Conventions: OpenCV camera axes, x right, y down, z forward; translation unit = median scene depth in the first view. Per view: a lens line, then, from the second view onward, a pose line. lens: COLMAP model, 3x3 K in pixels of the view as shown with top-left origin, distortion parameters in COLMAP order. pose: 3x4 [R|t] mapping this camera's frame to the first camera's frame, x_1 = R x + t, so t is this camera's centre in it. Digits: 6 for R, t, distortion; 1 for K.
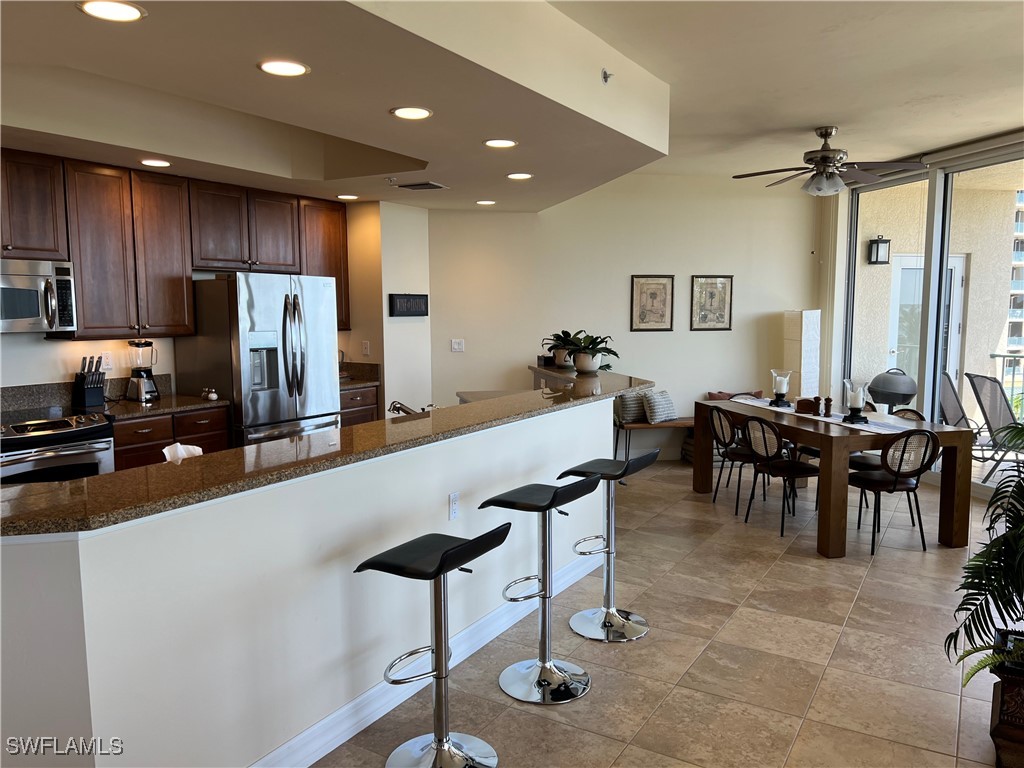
lens RADIAL K [[772.2, 0, 518.3], [0, 772.2, 387.1], [0, 0, 1]] dist [0.029126, -0.028917]
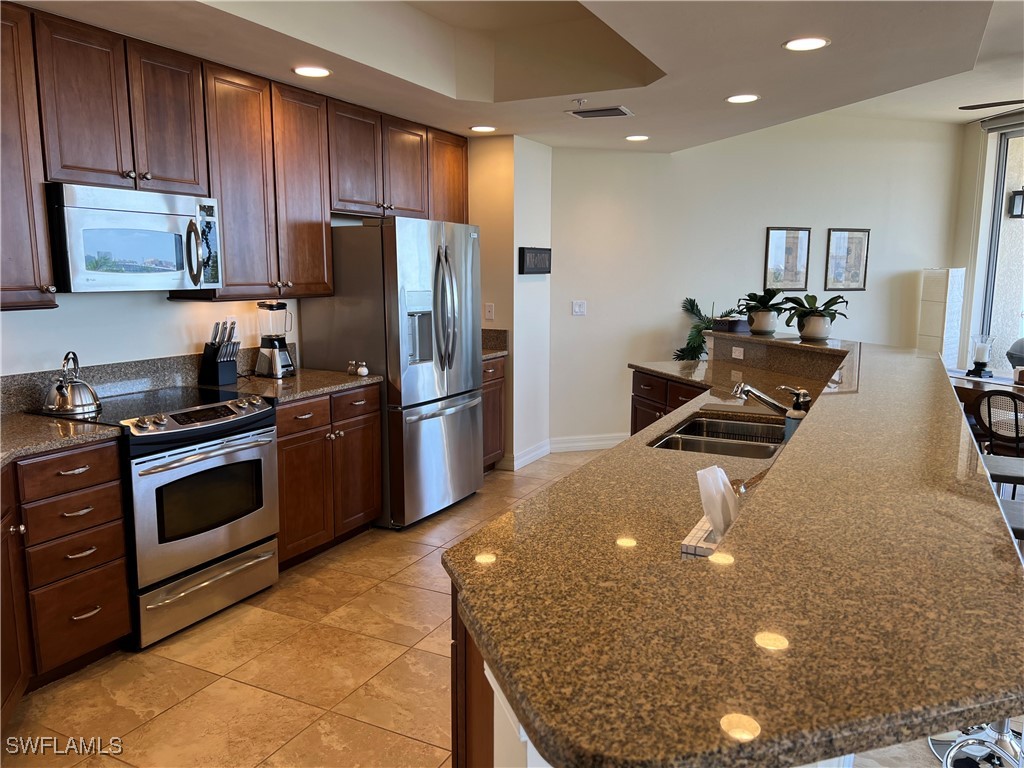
lens RADIAL K [[772.2, 0, 505.7], [0, 772.2, 386.8], [0, 0, 1]] dist [0.029126, -0.028917]
pose [[0.997812, -0.007440, 0.065691, -0.298756], [0.004371, 0.998897, 0.046743, -0.008662], [-0.065967, -0.046354, 0.996745, 0.183608]]
